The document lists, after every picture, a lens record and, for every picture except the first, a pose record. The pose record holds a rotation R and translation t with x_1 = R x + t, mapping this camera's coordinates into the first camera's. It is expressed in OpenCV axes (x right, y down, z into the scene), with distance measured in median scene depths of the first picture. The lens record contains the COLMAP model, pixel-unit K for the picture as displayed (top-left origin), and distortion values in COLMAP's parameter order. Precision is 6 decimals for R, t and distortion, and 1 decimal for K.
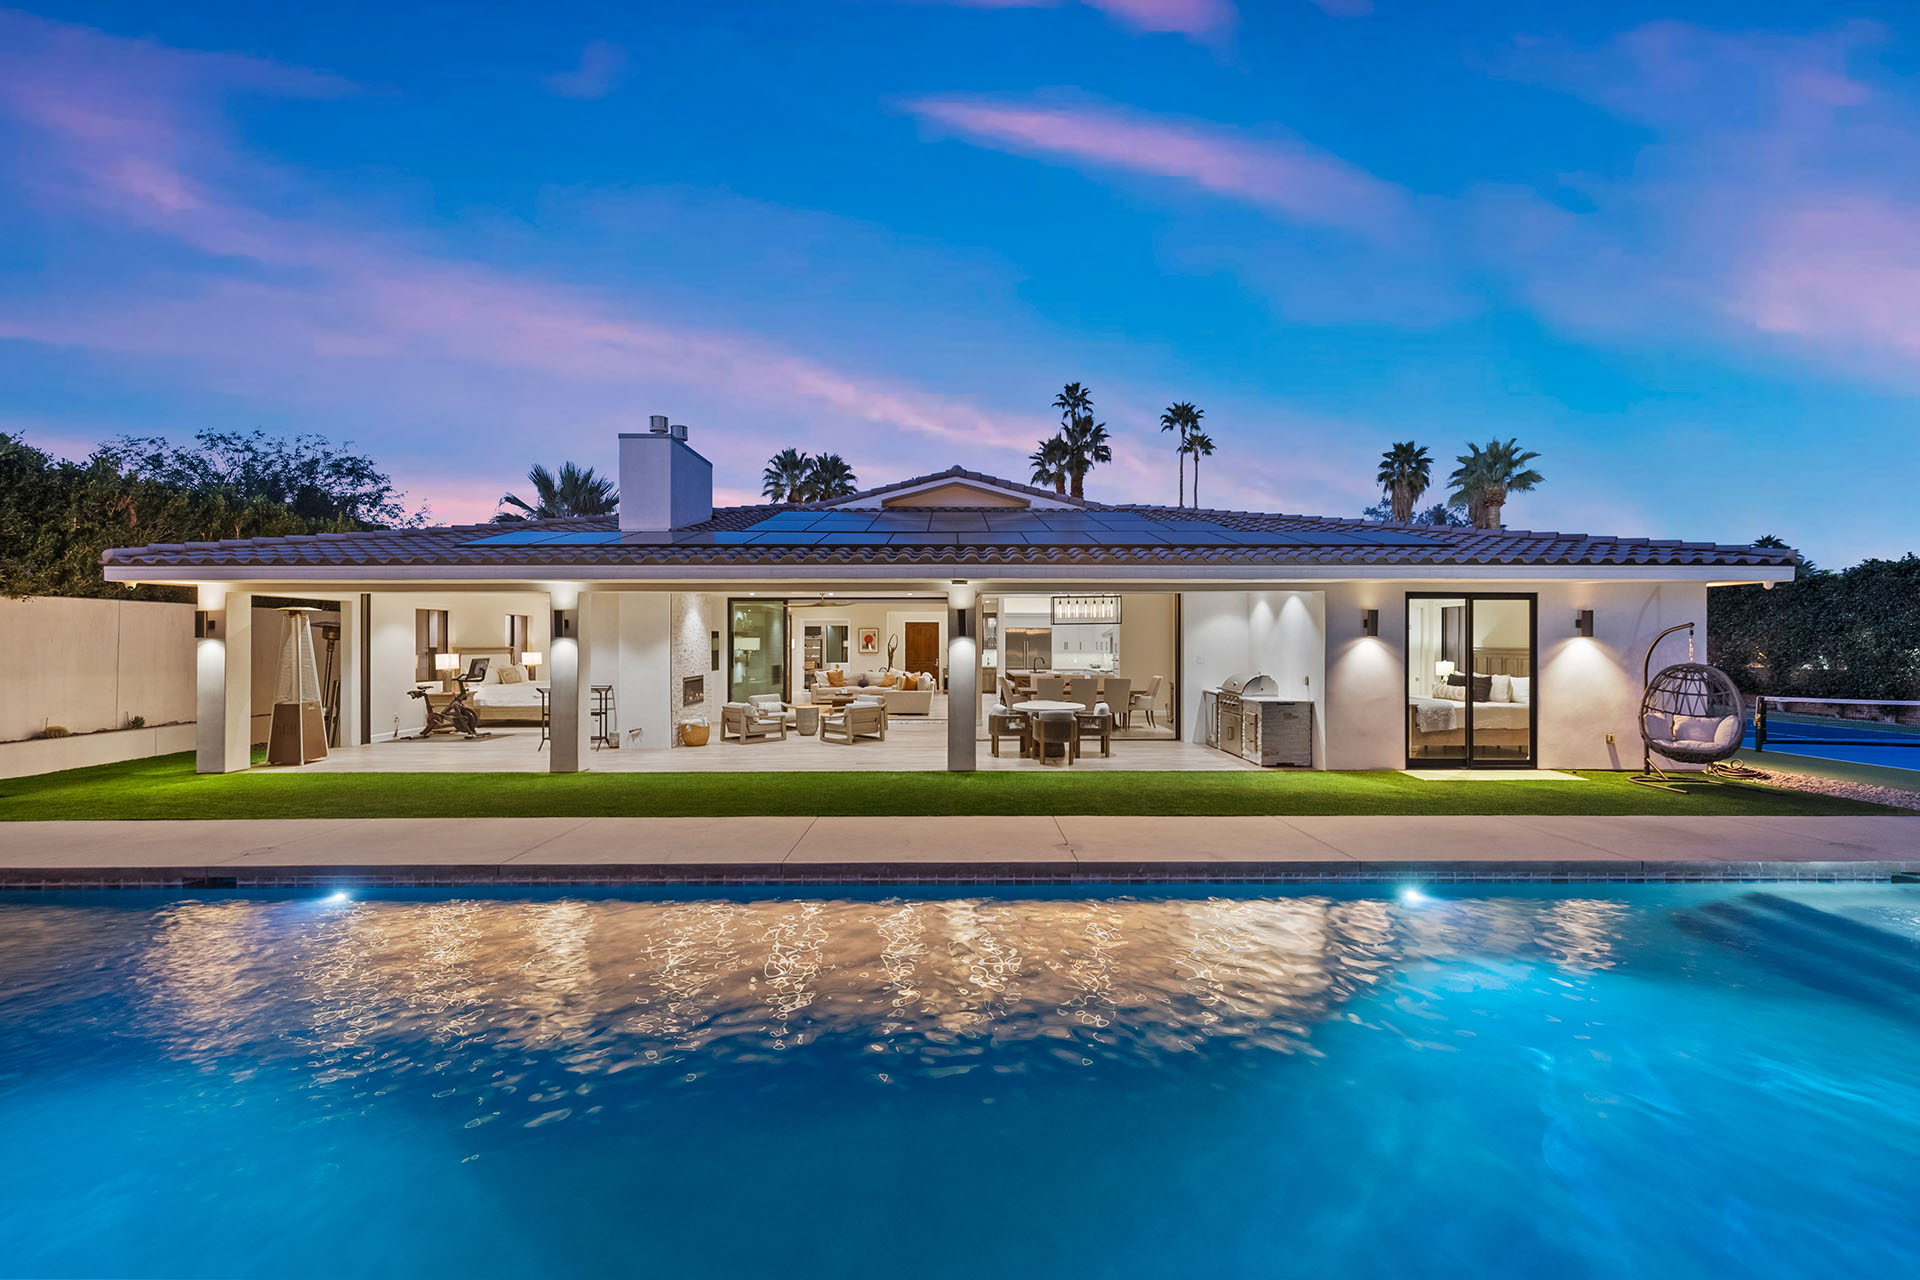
lens RADIAL K [[813.4, 0, 958.9], [0, 813.4, 643.3], [0, 0, 1]] dist [0.001125, 0.000139]
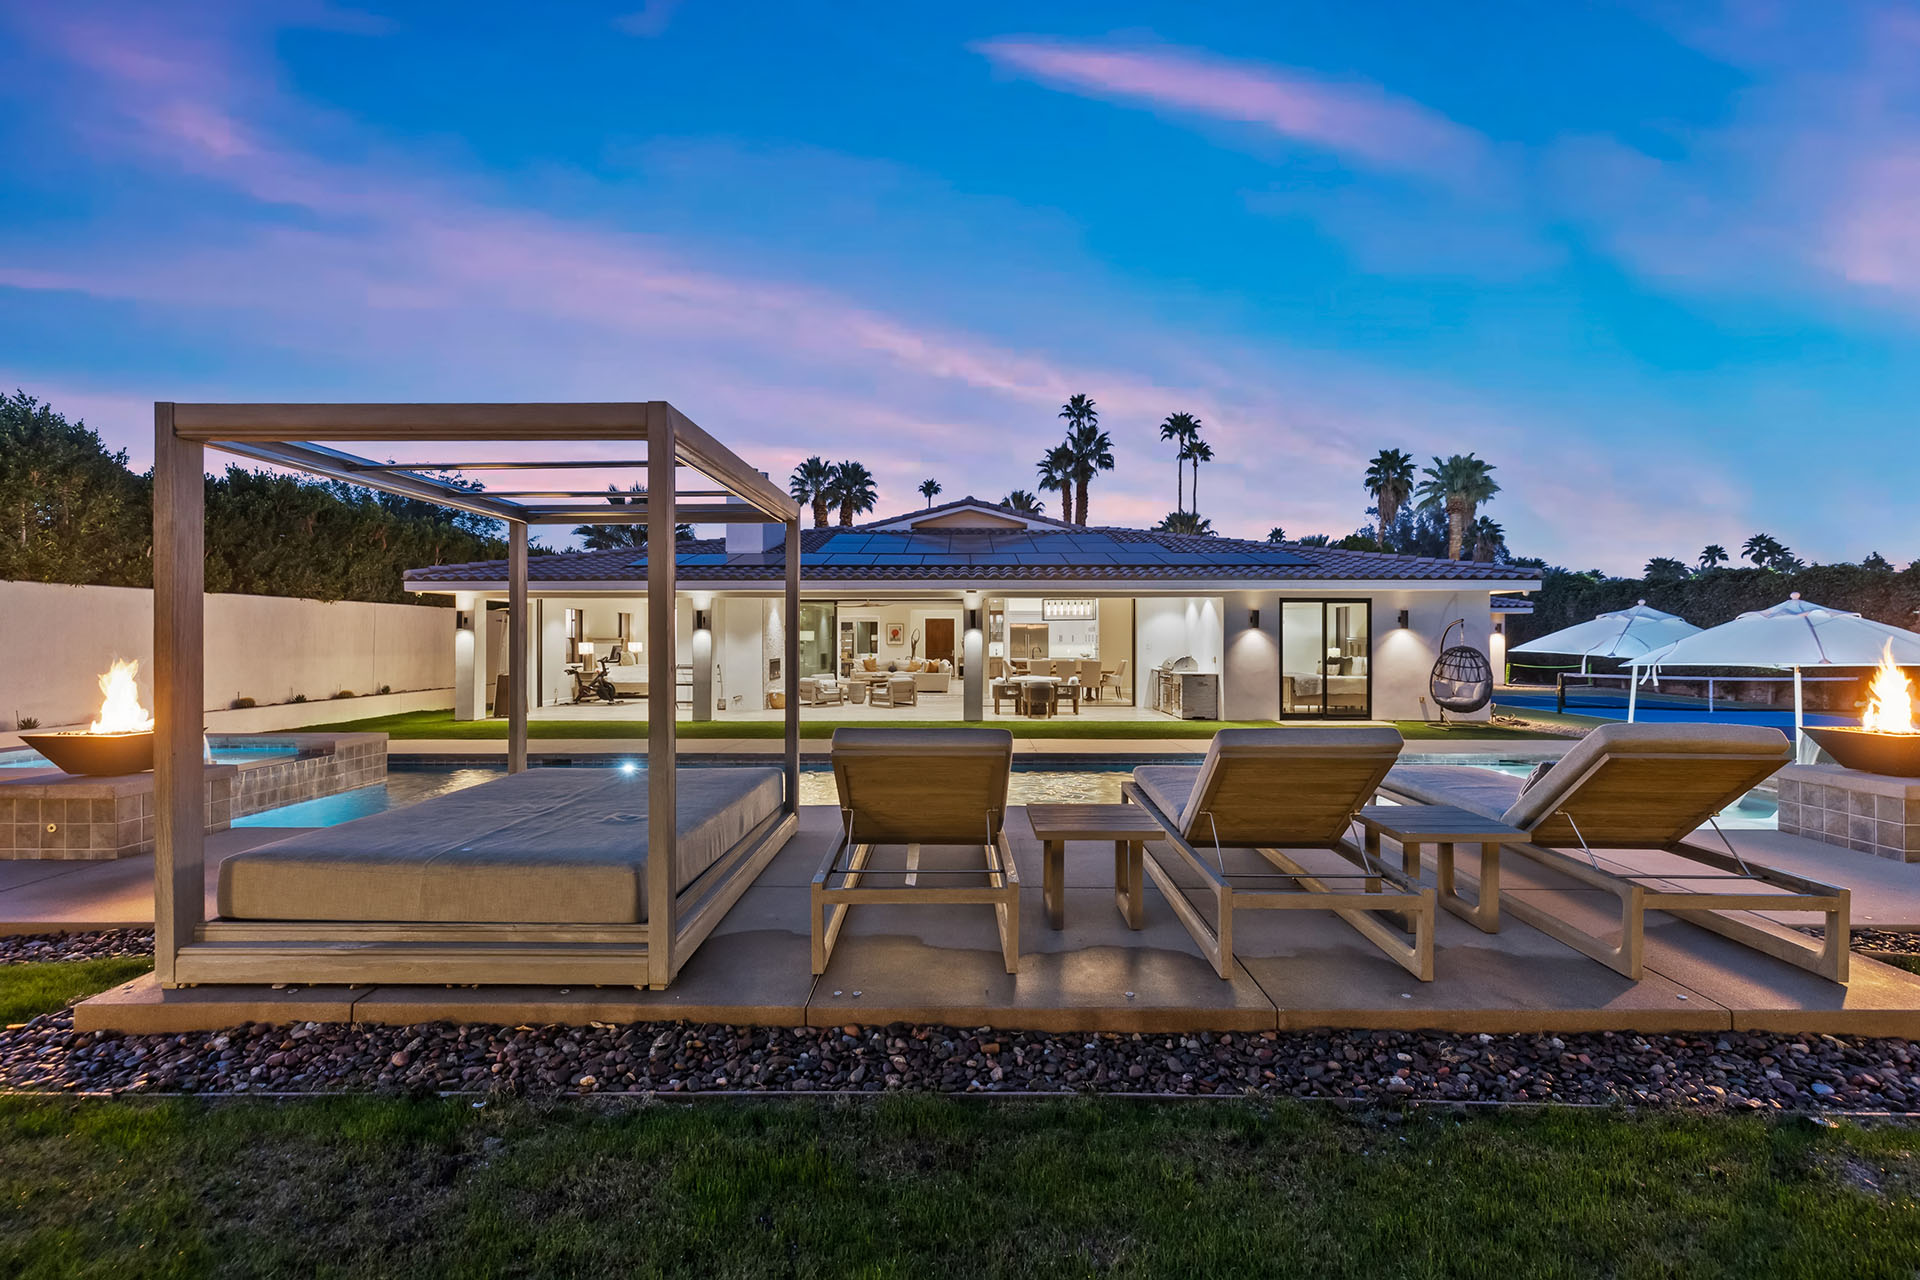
lens RADIAL K [[826.8, 0, 957.1], [0, 826.8, 638.7], [0, 0, 1]] dist [0.001243, 0.000007]
pose [[0.999842, 0.000136, -0.017760, 0.001080], [-0.000165, 0.999999, -0.001644, 0.009279], [0.017760, 0.001647, 0.999841, -0.355615]]
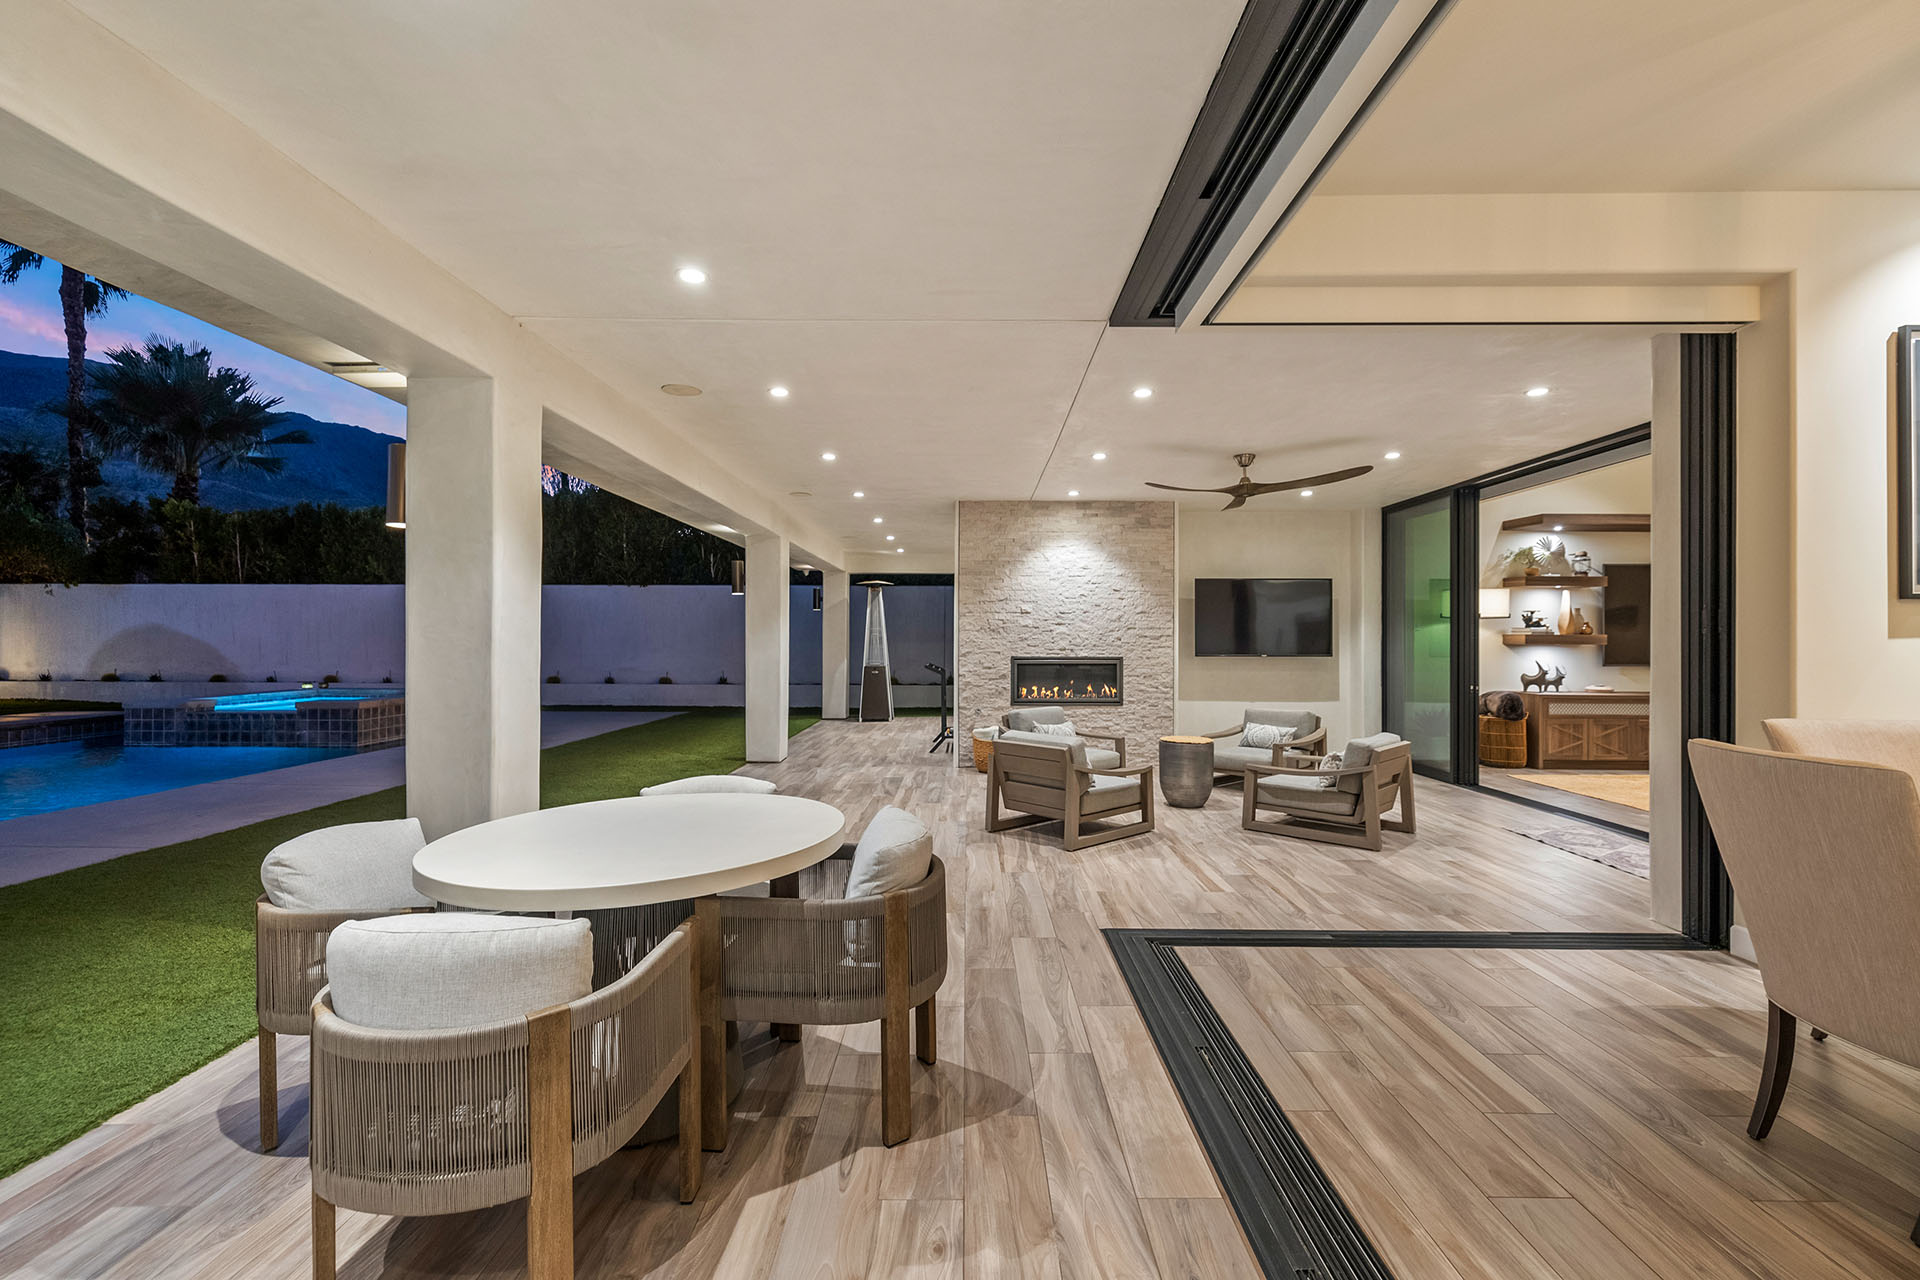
lens RADIAL K [[815.4, 0, 960.0], [0, 815.4, 640.0], [0, 0, 1]] dist [0.000244, -0.000155]
pose [[-0.016524, 0.001190, -0.999863, 0.244096], [-0.004826, 0.999988, 0.001270, 0.027101], [0.999852, 0.004846, -0.016518, 0.900434]]
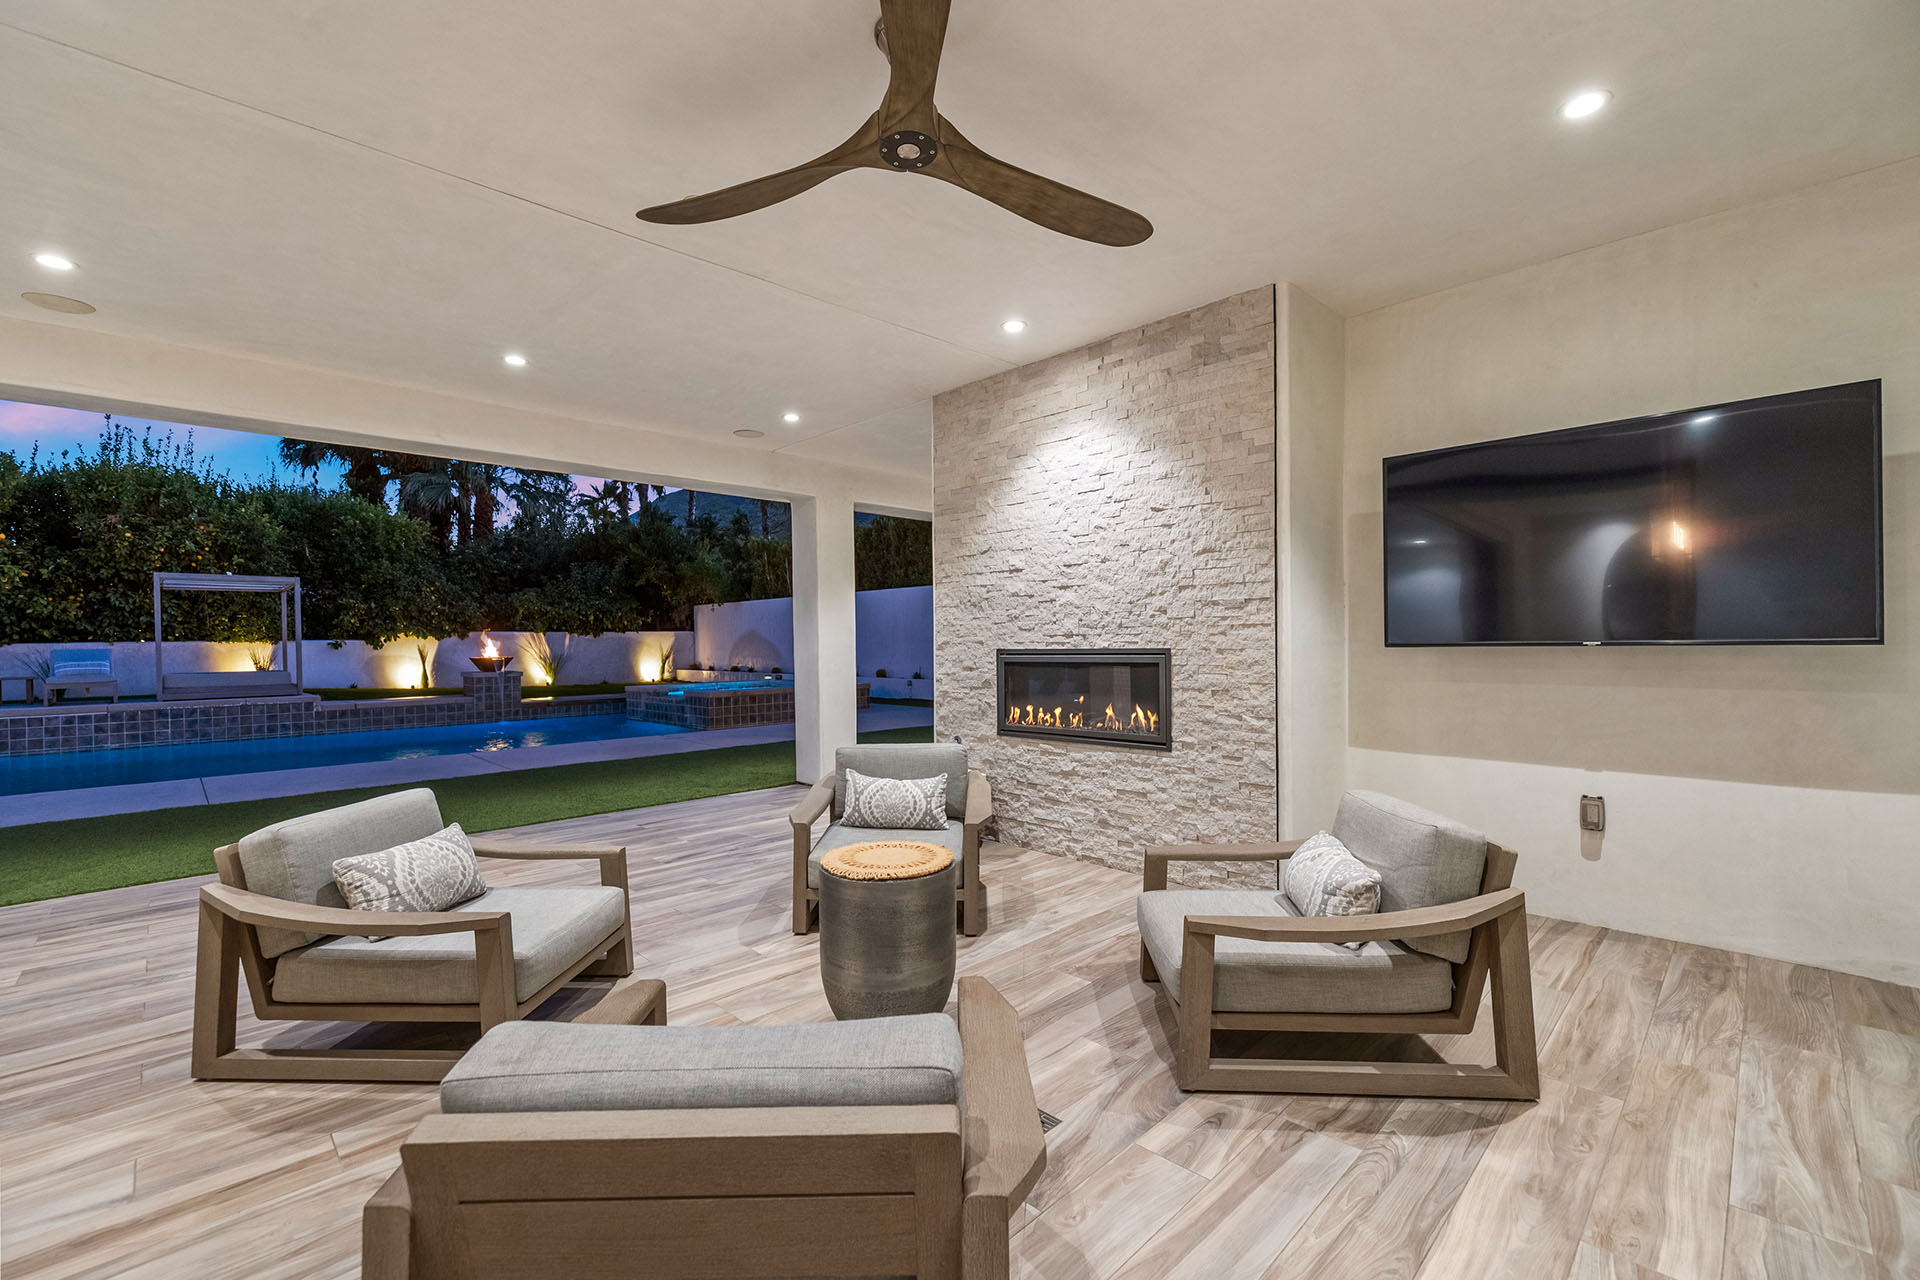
lens RADIAL K [[813.4, 0, 958.9], [0, 813.4, 643.3], [0, 0, 1]] dist [0.001125, 0.000139]
pose [[-0.718223, 0.013554, -0.695681, -0.083295], [0.013726, 0.999892, 0.005311, 0.034796], [0.695678, -0.005734, -0.718331, 1.143556]]
